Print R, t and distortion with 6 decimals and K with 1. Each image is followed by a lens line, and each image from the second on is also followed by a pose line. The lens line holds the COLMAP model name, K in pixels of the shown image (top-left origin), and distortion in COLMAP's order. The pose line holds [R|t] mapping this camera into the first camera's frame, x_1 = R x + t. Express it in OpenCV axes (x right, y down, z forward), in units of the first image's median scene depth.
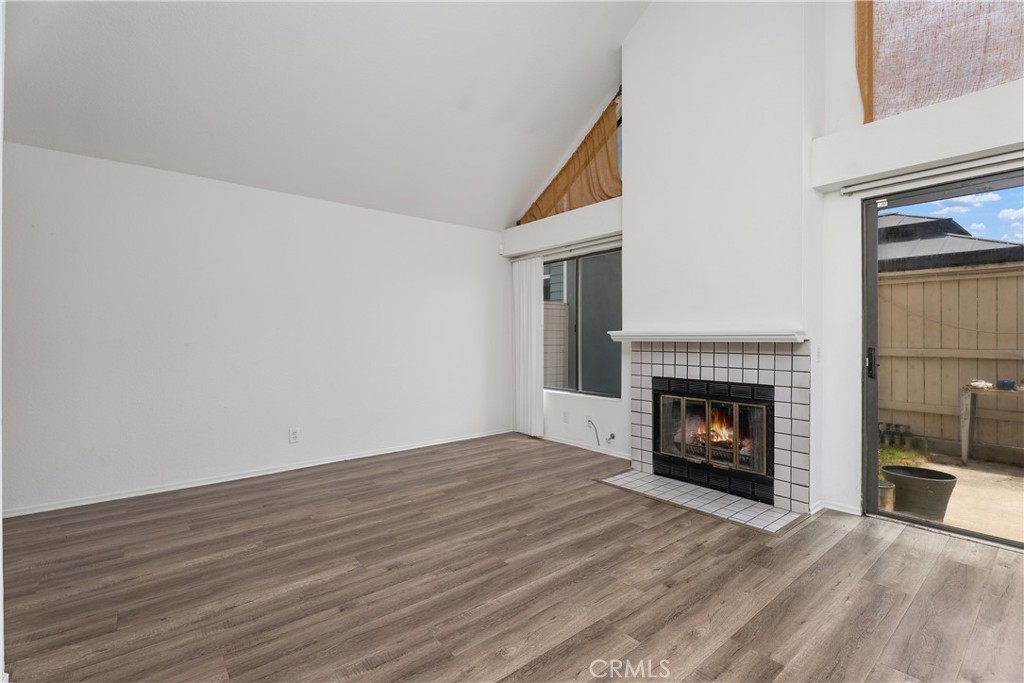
lens RADIAL K [[461.3, 0, 508.8], [0, 461.3, 338.8], [0, 0, 1]] dist [0.002468, -0.000108]
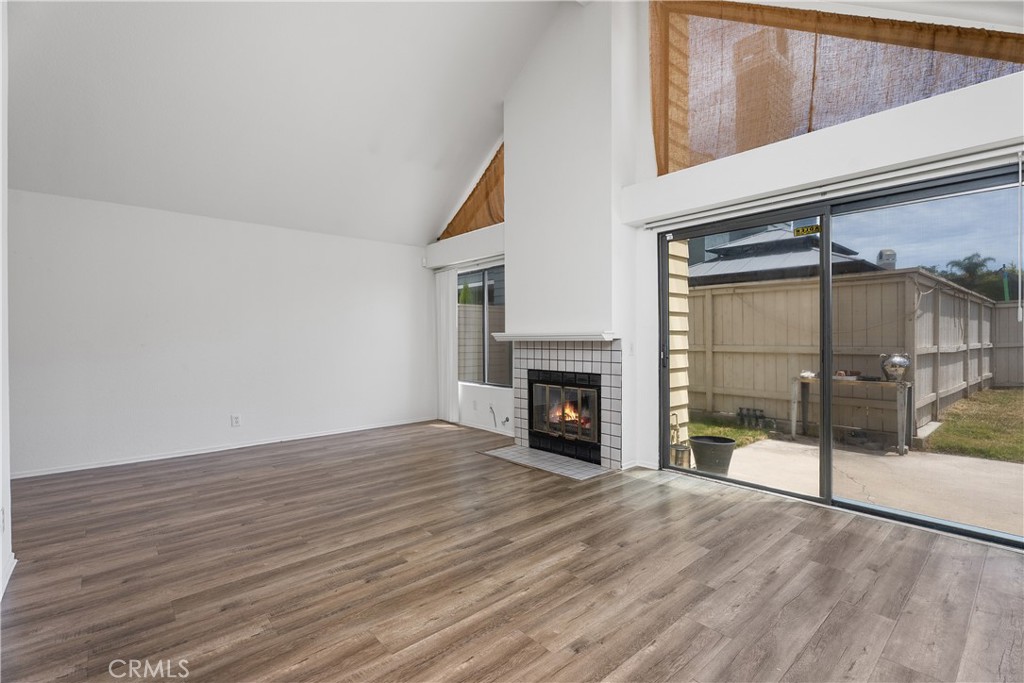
lens RADIAL K [[466.1, 0, 508.8], [0, 466.1, 342.2], [0, 0, 1]] dist [0.000887, -0.000644]
pose [[0.999441, -0.005408, 0.032981, 0.270035], [0.005229, 0.999971, 0.005494, 0.002944], [-0.033010, -0.005318, 0.999441, -0.311272]]
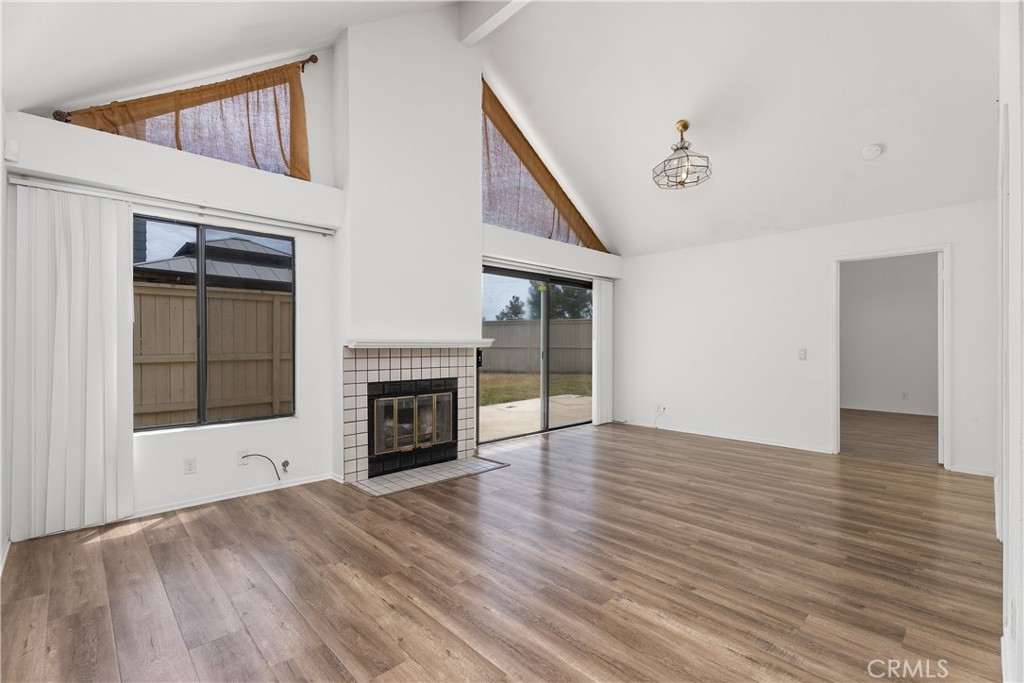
lens RADIAL K [[456.8, 0, 510.6], [0, 456.8, 346.7], [0, 0, 1]] dist [0.001899, -0.000537]
pose [[-0.078773, -0.003047, 0.996888, -0.881218], [0.002687, 0.999991, 0.003269, -0.000122], [-0.996889, 0.002936, -0.078764, 0.943407]]
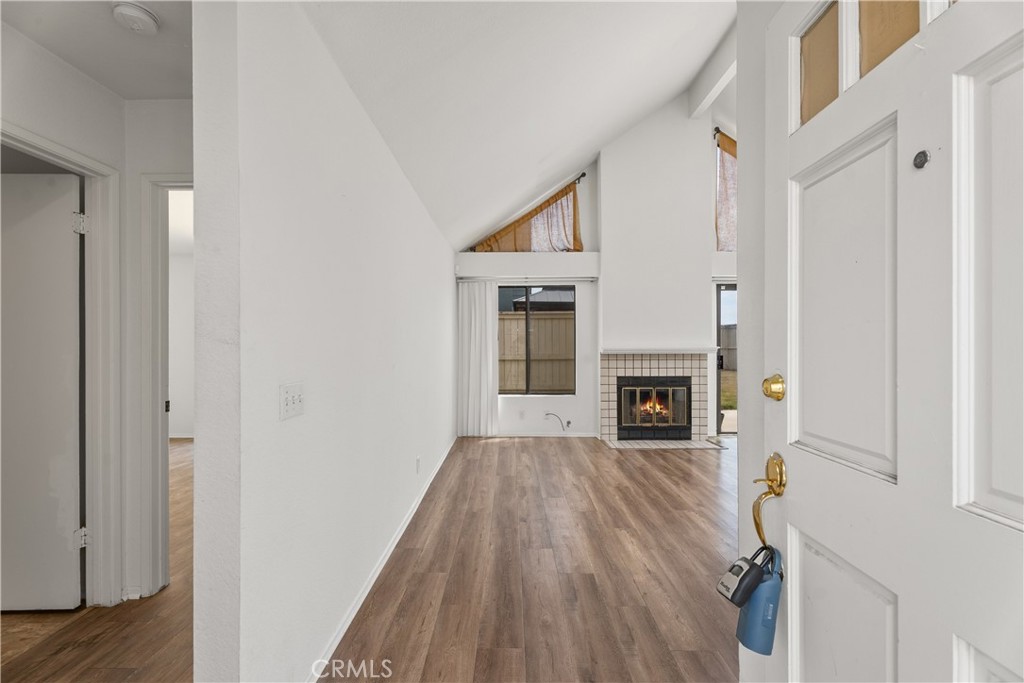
lens RADIAL K [[456.8, 0, 510.6], [0, 456.8, 346.7], [0, 0, 1]] dist [0.001899, -0.000537]
pose [[0.633560, -0.002761, 0.773689, -1.332294], [0.004255, 0.999991, 0.000084, -0.022446], [-0.773682, 0.003238, 0.633566, 0.387232]]
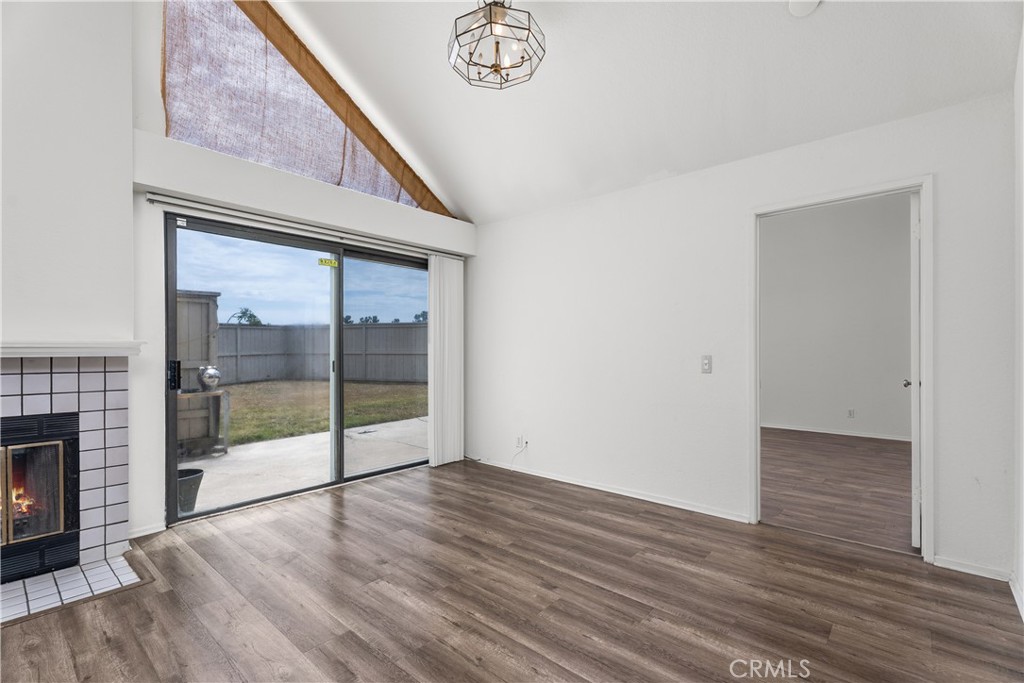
lens RADIAL K [[461.4, 0, 510.0], [0, 461.4, 352.6], [0, 0, 1]] dist [0.001630, -0.000271]
pose [[-0.160516, -0.004761, 0.987022, -0.316534], [0.005744, 0.999967, 0.005757, 0.000365], [-0.987017, 0.006594, -0.160483, 0.399604]]
